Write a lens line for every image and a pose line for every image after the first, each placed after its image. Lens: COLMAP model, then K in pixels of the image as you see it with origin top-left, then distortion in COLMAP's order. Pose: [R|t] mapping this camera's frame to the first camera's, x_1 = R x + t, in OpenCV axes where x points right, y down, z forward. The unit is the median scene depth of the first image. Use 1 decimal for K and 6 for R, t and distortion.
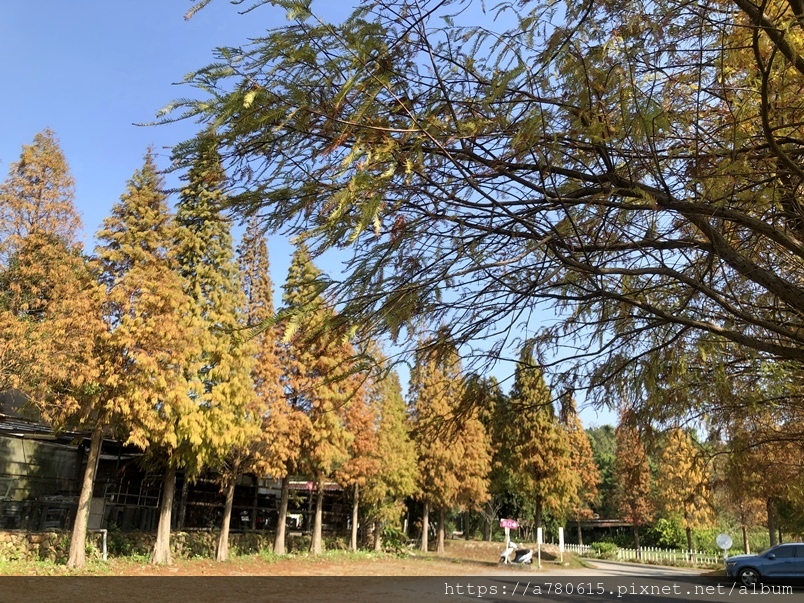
lens RADIAL K [[676.3, 0, 411.5], [0, 676.3, 287.4], [0, 0, 1]] dist [0.011593, -0.002383]
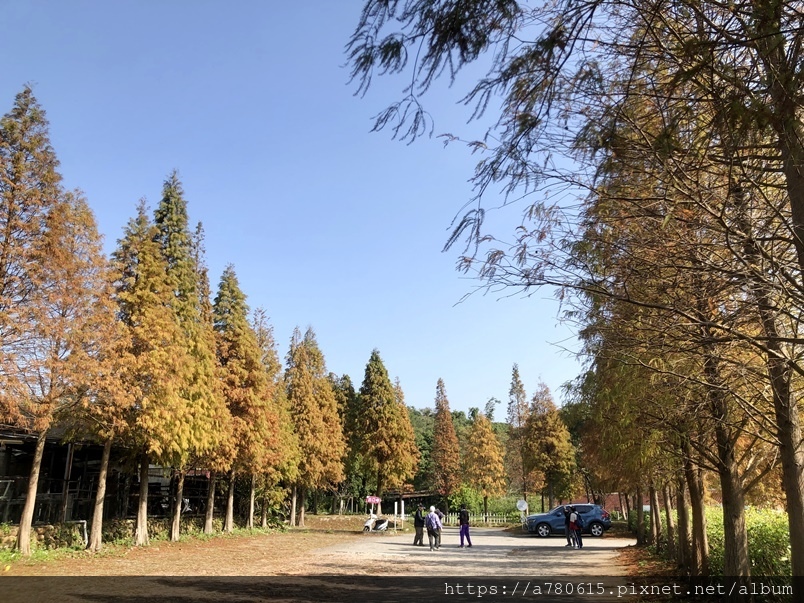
lens RADIAL K [[664.7, 0, 430.4], [0, 664.7, 289.4], [0, 0, 1]] dist [0.000880, -0.000406]
pose [[0.943557, 0.057570, 0.326168, -0.172440], [-0.068171, 0.997449, 0.021155, -0.067231], [-0.324118, -0.042196, 0.945075, -0.166204]]
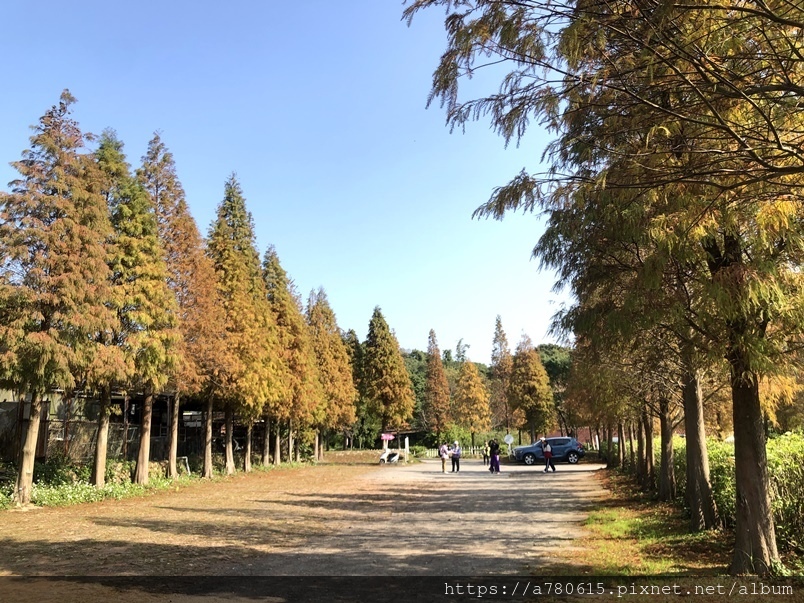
lens RADIAL K [[664.7, 0, 430.4], [0, 664.7, 289.4], [0, 0, 1]] dist [0.000880, -0.000406]
pose [[0.928658, 0.019464, 0.370426, -0.303805], [-0.063580, 0.992196, 0.107260, -0.128797], [-0.365447, -0.123159, 0.922648, -0.323852]]
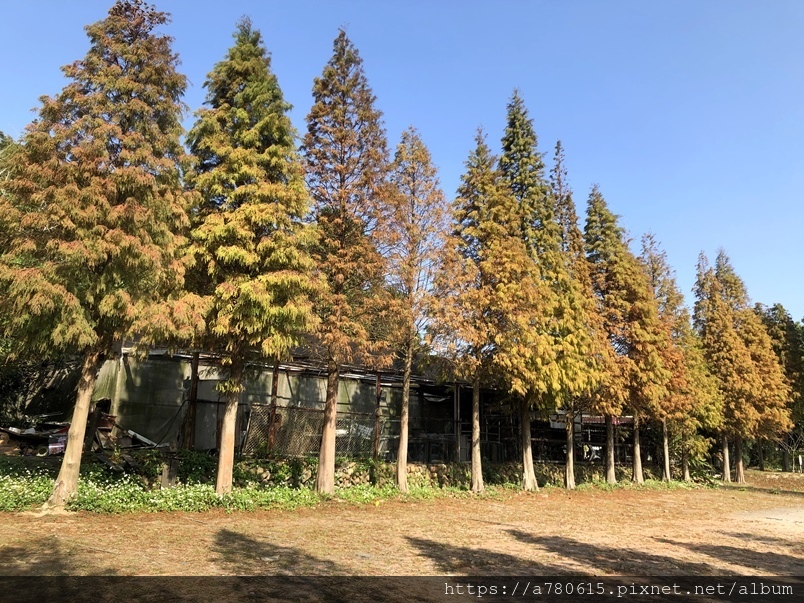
lens RADIAL K [[676.3, 0, 411.5], [0, 676.3, 287.4], [0, 0, 1]] dist [0.011593, -0.002383]
pose [[0.948165, -0.077748, -0.308122, -0.104270], [0.107280, 0.991000, 0.080069, -0.030977], [0.299123, -0.108974, 0.947972, -0.072491]]
